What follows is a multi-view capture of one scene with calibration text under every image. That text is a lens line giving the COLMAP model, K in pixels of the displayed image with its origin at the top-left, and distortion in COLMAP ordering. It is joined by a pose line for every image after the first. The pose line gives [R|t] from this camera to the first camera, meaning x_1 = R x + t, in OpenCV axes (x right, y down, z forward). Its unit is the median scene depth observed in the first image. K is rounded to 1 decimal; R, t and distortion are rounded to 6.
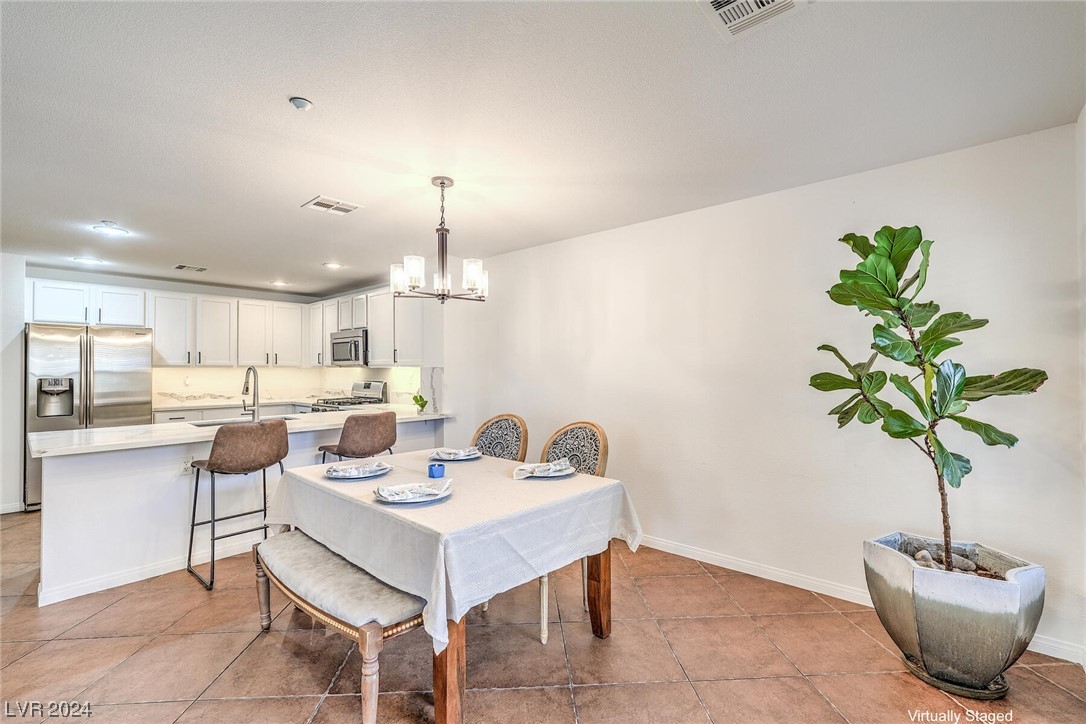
lens RADIAL K [[492.0, 0, 547.2], [0, 492.0, 364.8], [0, 0, 1]] dist [-0.003145, 0.001942]
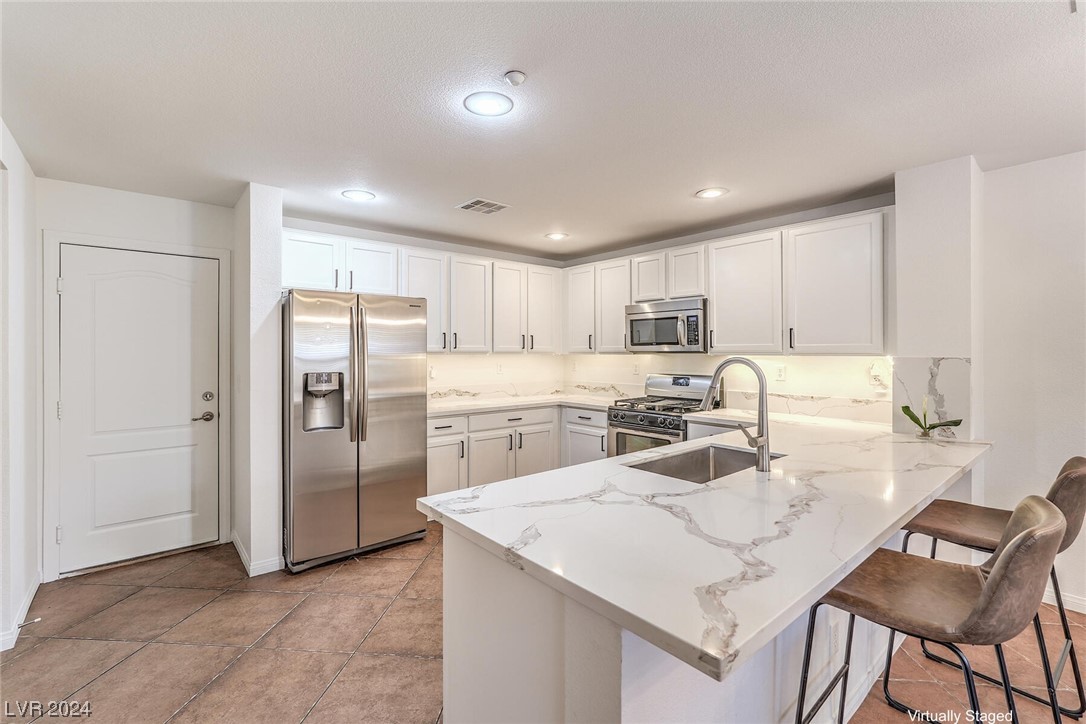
lens RADIAL K [[492.0, 0, 537.9], [0, 492.0, 352.8], [0, 0, 1]] dist [-0.003145, 0.001942]
pose [[0.990052, 0.003001, -0.140671, -0.530004], [-0.001301, 0.999925, 0.012175, -0.006322], [0.140697, -0.011871, 0.989981, 0.327403]]
